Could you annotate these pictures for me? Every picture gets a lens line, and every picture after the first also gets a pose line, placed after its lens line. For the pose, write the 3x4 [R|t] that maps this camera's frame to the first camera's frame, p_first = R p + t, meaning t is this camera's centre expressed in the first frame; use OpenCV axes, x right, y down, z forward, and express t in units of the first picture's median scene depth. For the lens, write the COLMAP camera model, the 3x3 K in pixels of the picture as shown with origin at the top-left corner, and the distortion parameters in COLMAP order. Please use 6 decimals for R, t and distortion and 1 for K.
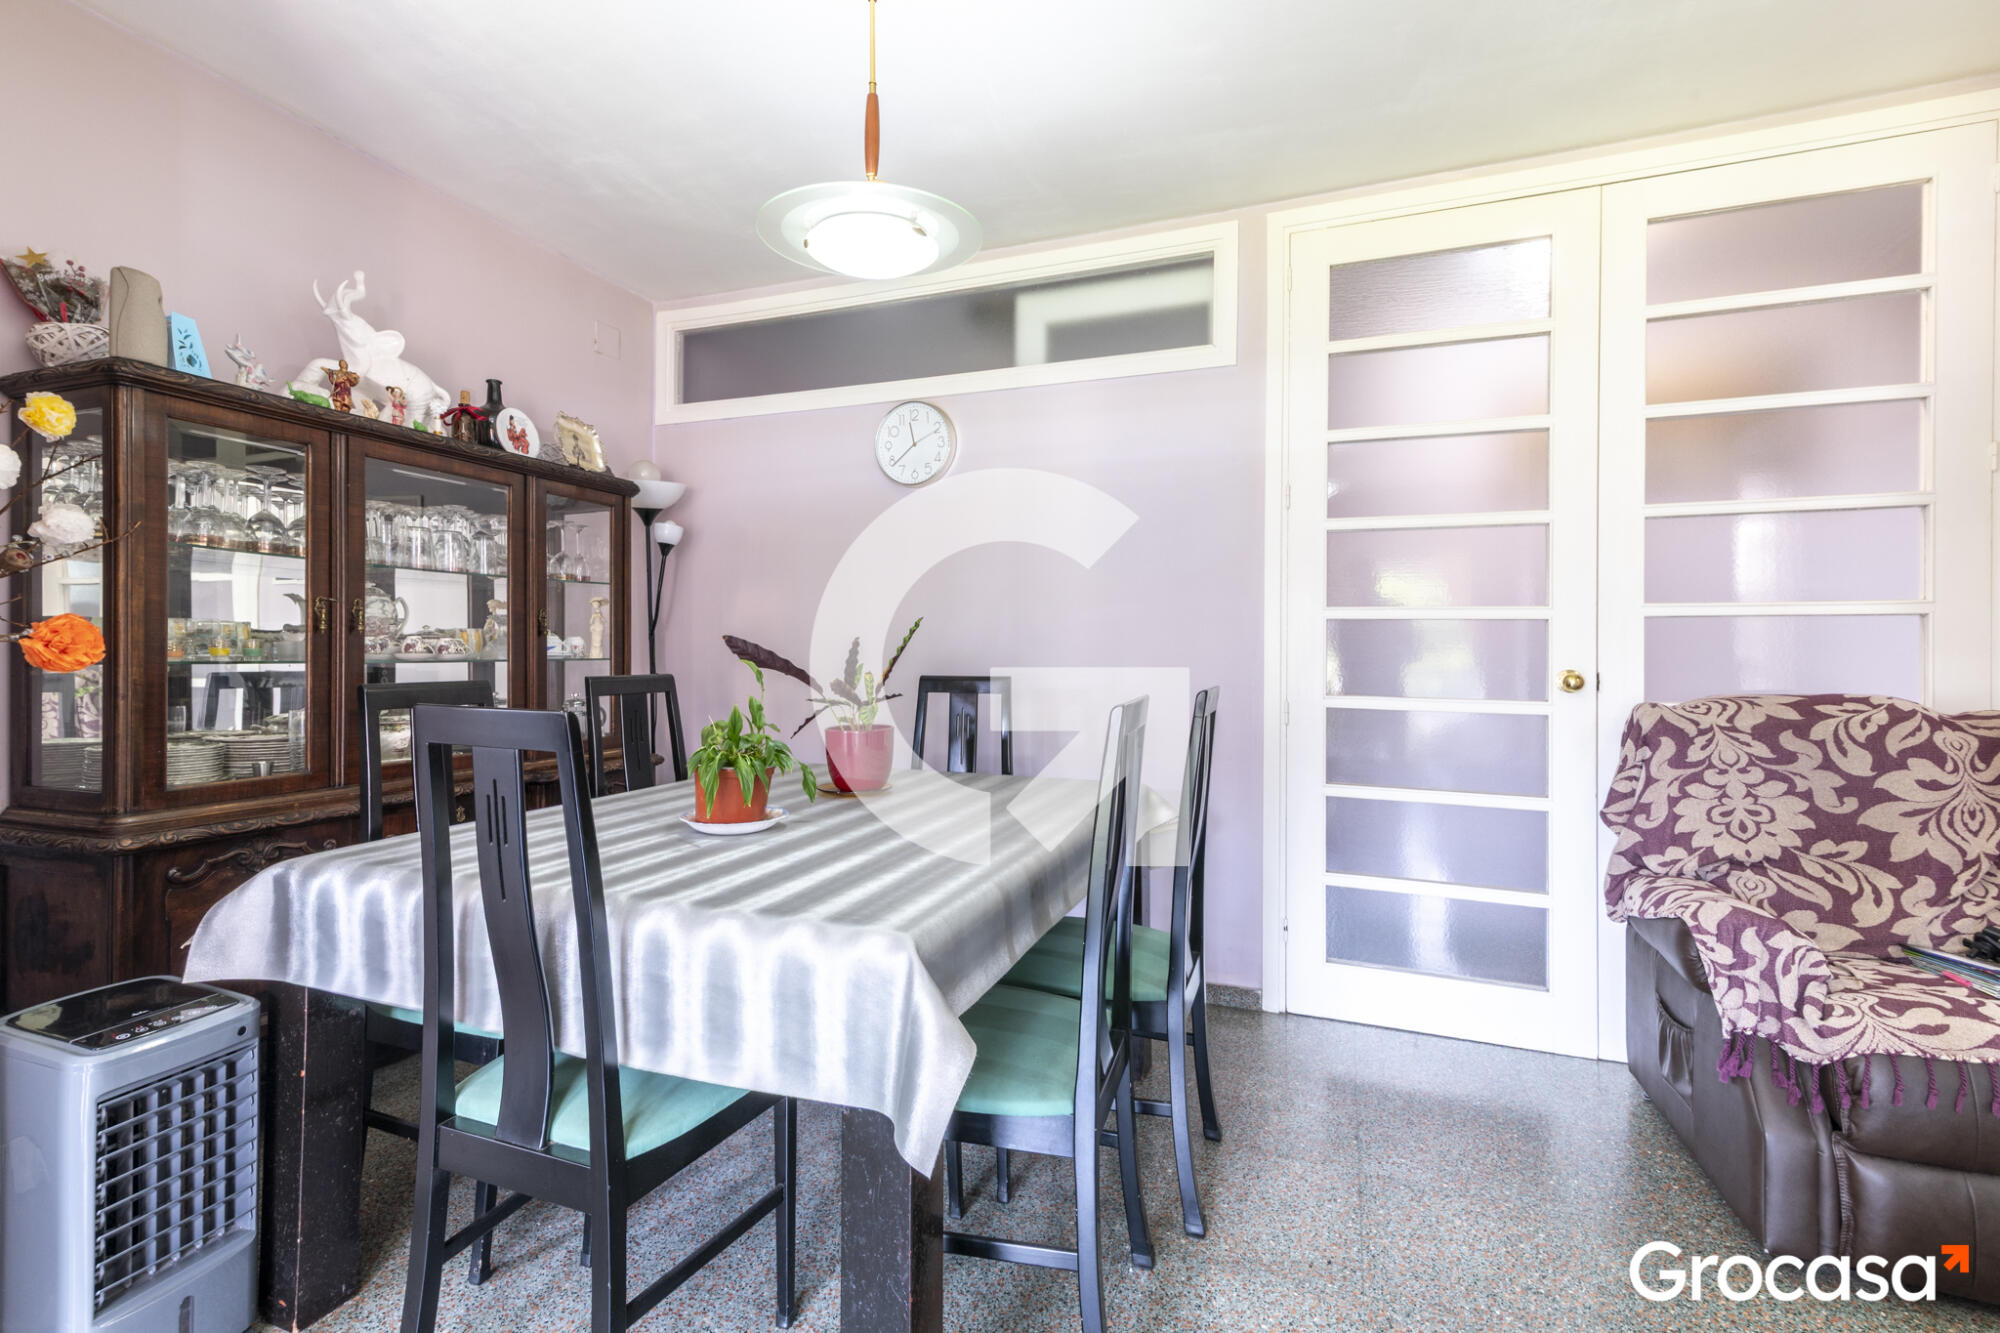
lens RADIAL K [[914.4, 0, 998.1], [0, 914.4, 647.0], [0, 0, 1]] dist [0.014499, -0.001091]
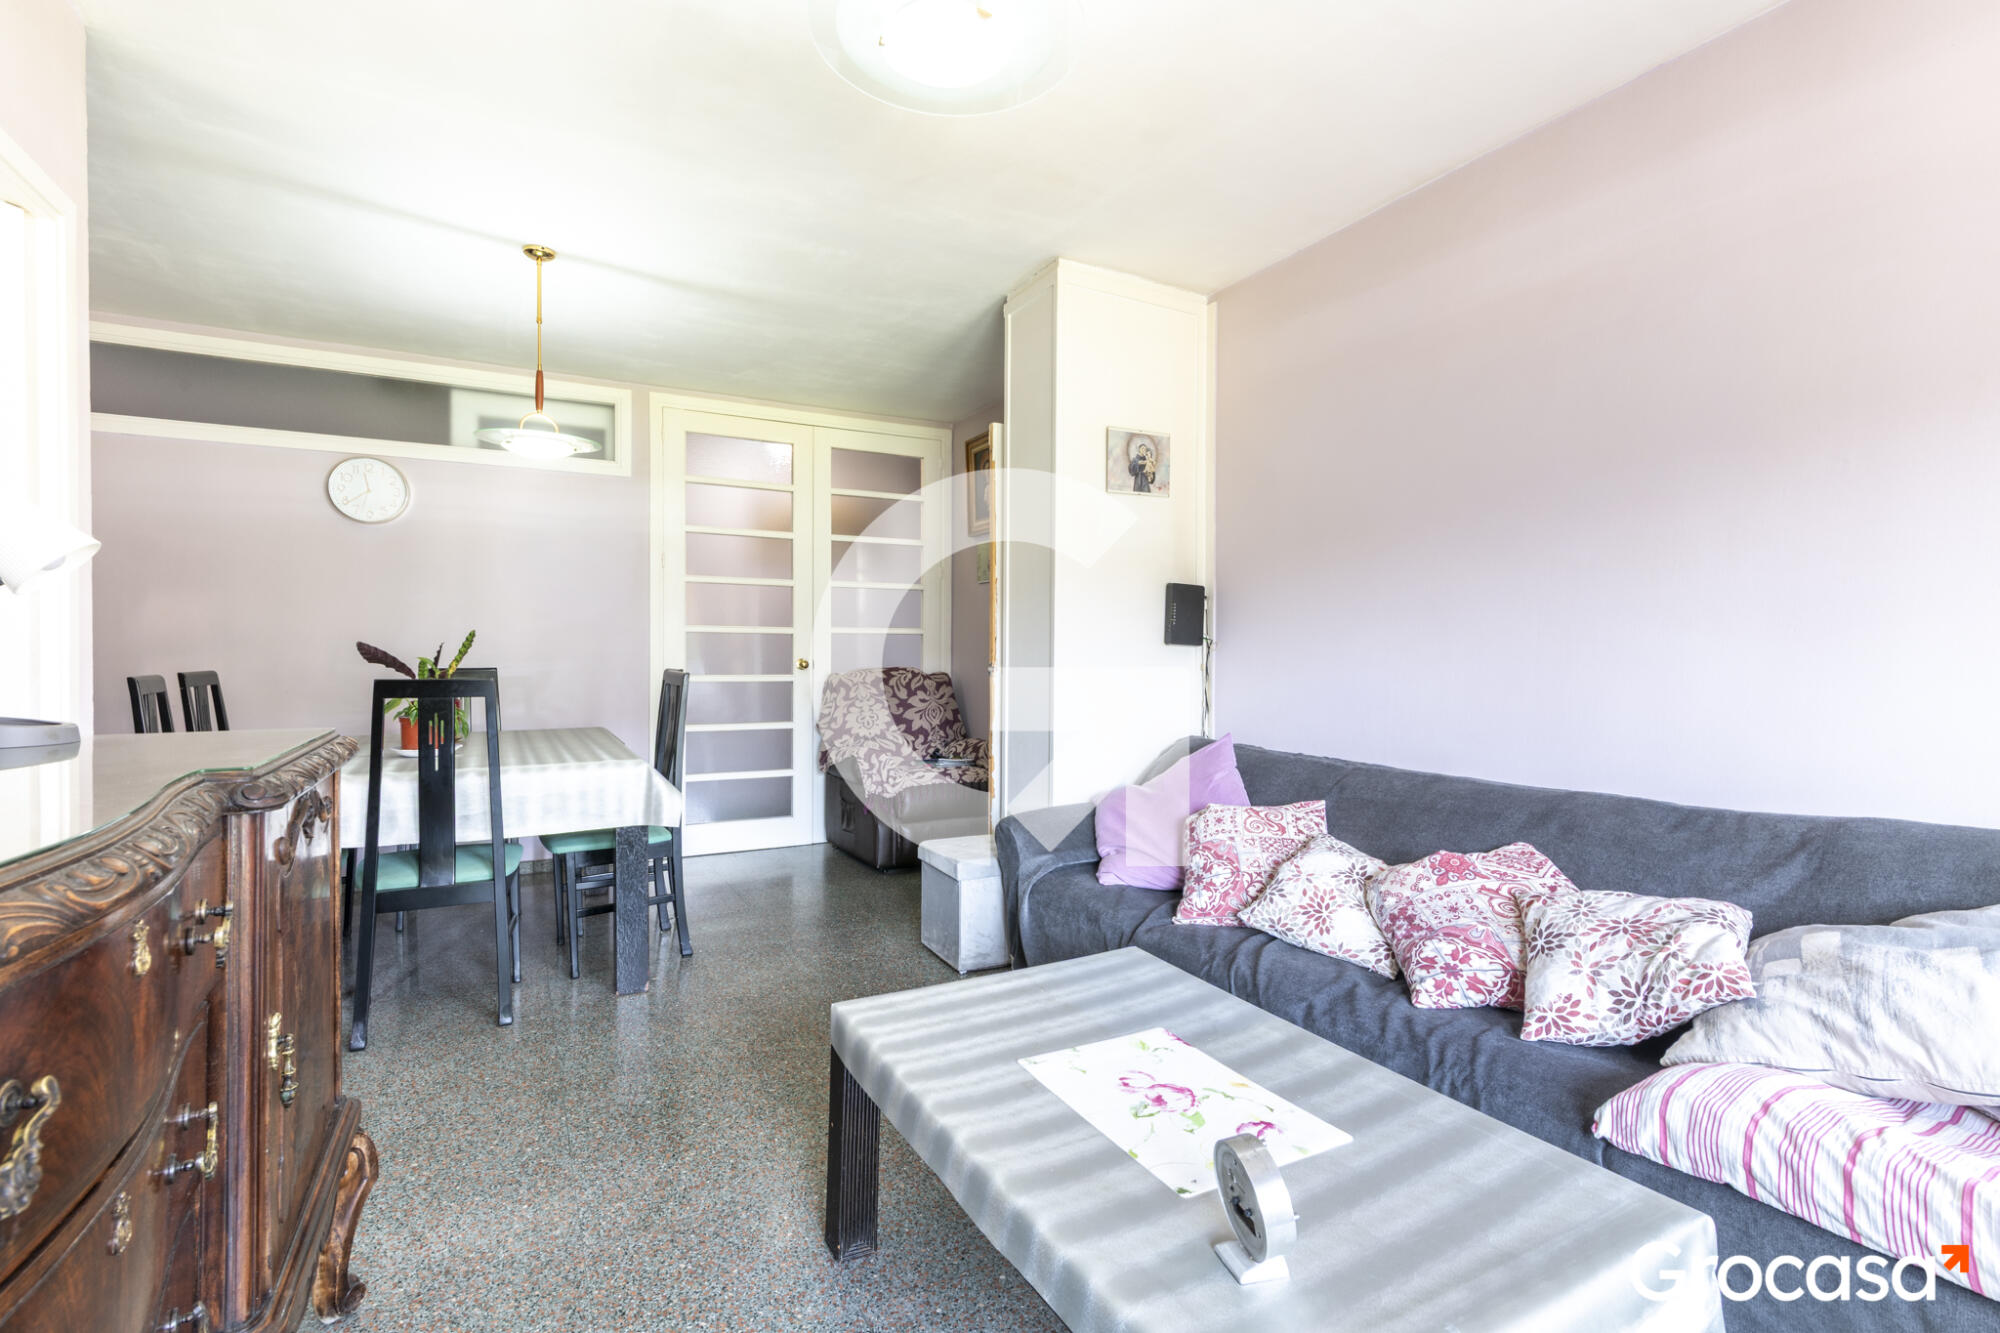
lens RADIAL K [[914.4, 0, 1001.2], [0, 914.4, 652.2], [0, 0, 1]] dist [0.014499, -0.001091]
pose [[0.653634, -0.006720, 0.756781, -0.748161], [-0.002760, 0.999933, 0.011263, -0.016360], [-0.756806, -0.009450, 0.653571, -0.794953]]
